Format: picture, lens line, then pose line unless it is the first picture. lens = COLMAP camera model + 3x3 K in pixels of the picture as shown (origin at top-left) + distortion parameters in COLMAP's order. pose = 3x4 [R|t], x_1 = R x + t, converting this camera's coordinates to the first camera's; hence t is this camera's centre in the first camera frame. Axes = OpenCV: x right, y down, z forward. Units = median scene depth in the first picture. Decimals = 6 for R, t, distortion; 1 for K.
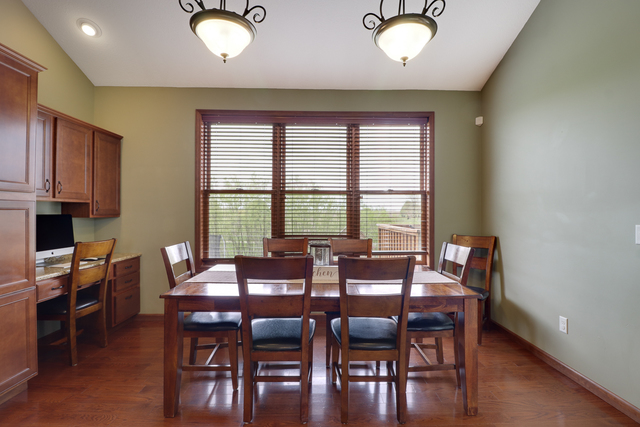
lens RADIAL K [[297.8, 0, 322.5], [0, 297.8, 214.5], [0, 0, 1]] dist [-0.002355, -0.001165]
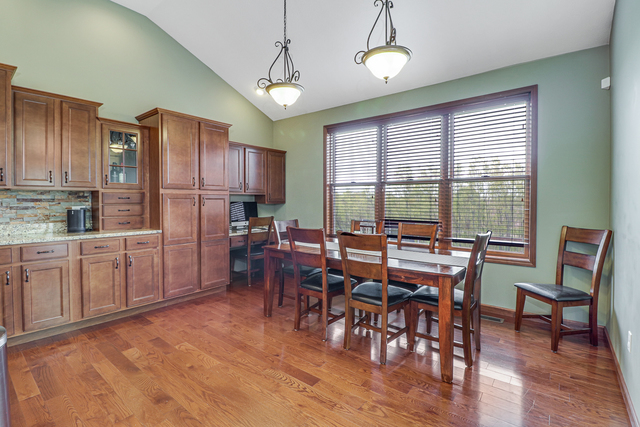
lens RADIAL K [[299.3, 0, 323.4], [0, 299.3, 206.8], [0, 0, 1]] dist [0.000900, -0.013037]
pose [[0.774208, 0.011218, -0.632831, 0.500331], [-0.002904, 0.999895, 0.014172, 0.003025], [0.632924, -0.009134, 0.774160, -0.087268]]
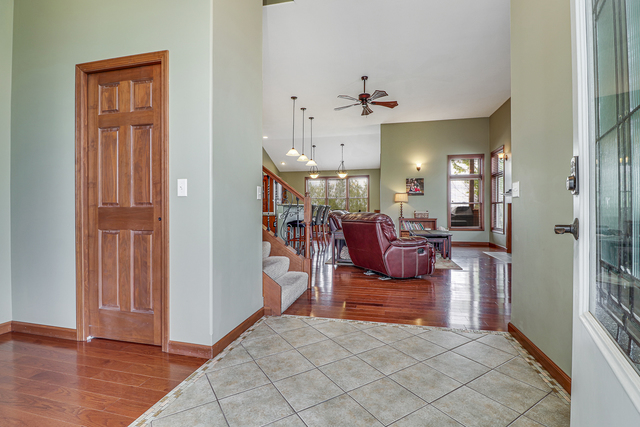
lens RADIAL K [[299.3, 0, 313.9], [0, 299.3, 211.8], [0, 0, 1]] dist [0.000900, -0.013037]
pose [[0.965598, -0.004659, -0.259997, 0.729972], [0.004301, 0.999989, -0.001946, 0.102946], [0.260003, 0.000760, 0.965607, -2.854407]]
